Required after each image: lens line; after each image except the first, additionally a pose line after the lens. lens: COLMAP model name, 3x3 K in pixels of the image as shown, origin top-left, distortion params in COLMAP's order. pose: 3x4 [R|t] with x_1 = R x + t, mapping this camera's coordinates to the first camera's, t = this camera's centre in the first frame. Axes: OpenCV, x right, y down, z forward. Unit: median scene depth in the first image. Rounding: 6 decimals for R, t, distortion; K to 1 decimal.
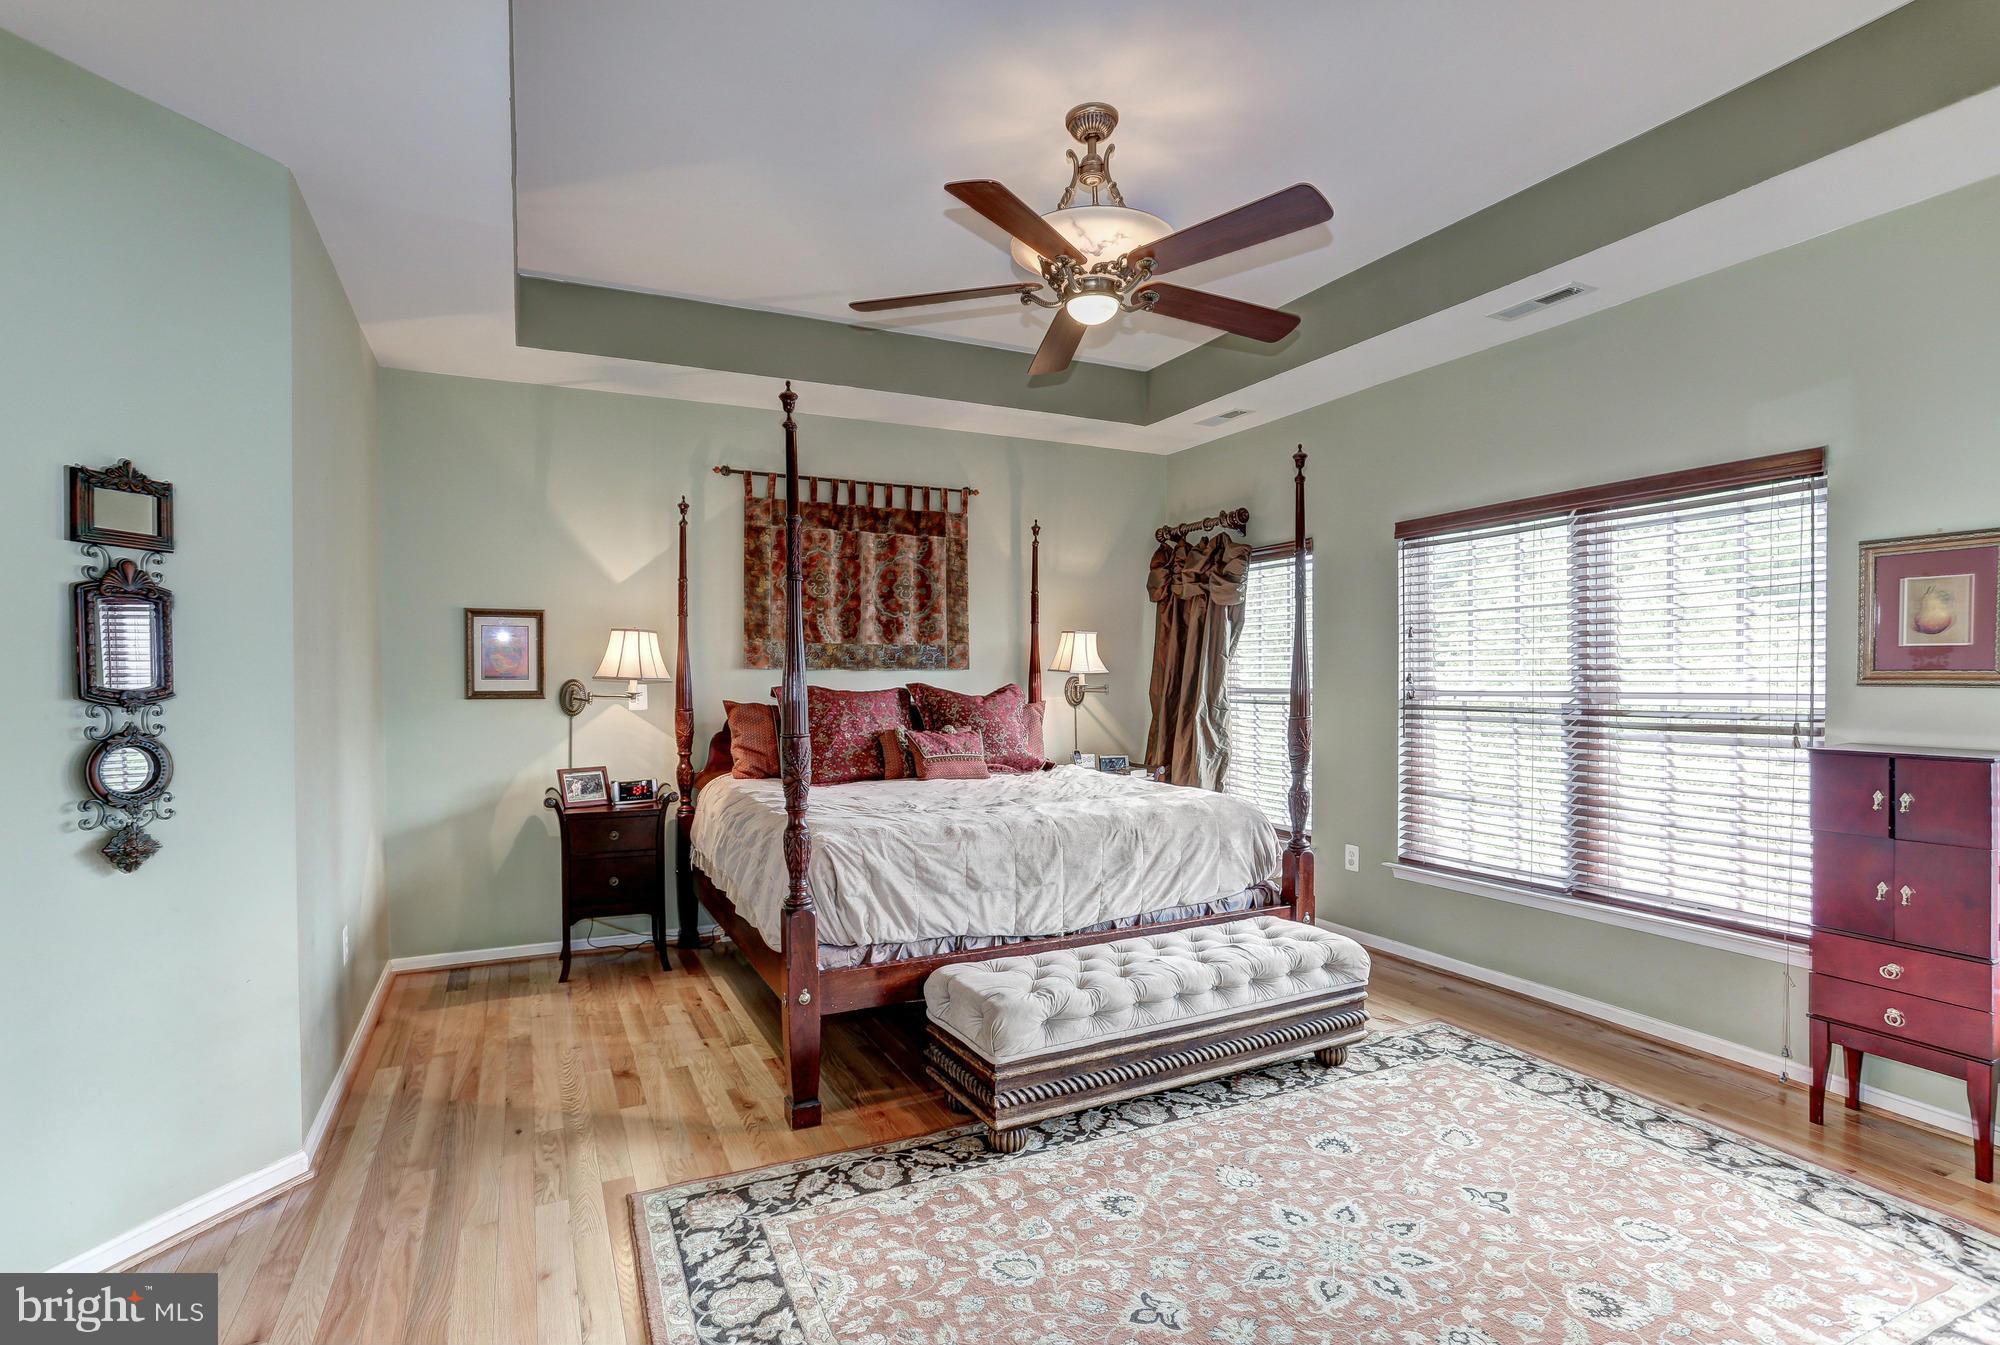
lens RADIAL K [[976.0, 0, 1002.6], [0, 976.0, 693.4], [0, 0, 1]] dist [-0.057458, 0.029746]
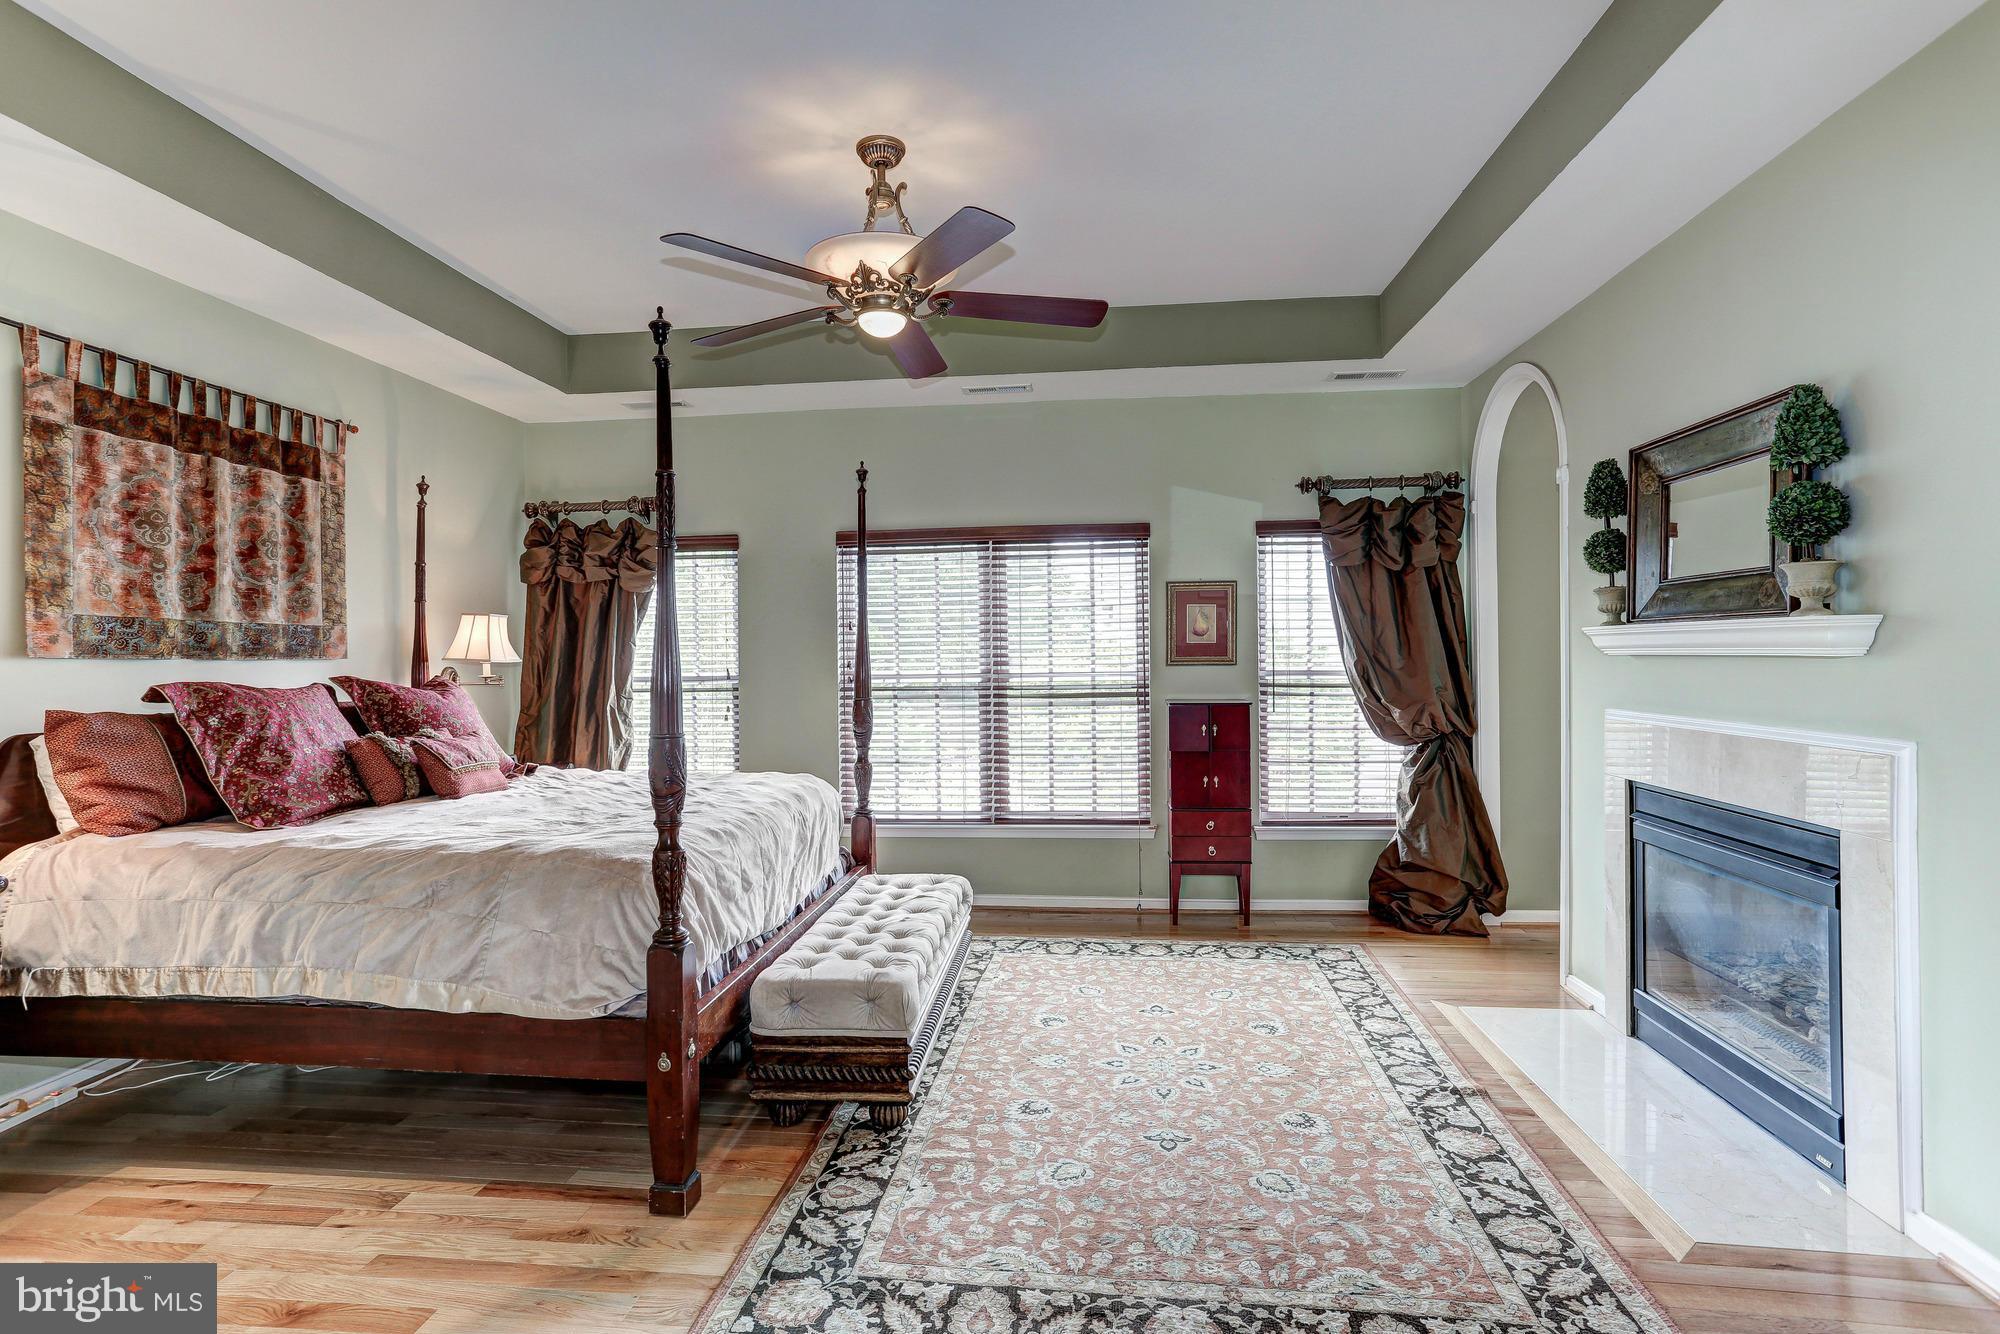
lens RADIAL K [[962.4, 0, 1028.8], [0, 962.4, 654.2], [0, 0, 1]] dist [-0.081856, 0.042226]
pose [[0.527371, 0.002634, 0.849631, -0.533933], [0.023105, 0.999581, -0.017441, -0.003639], [-0.849321, 0.028829, 0.527089, 0.230441]]
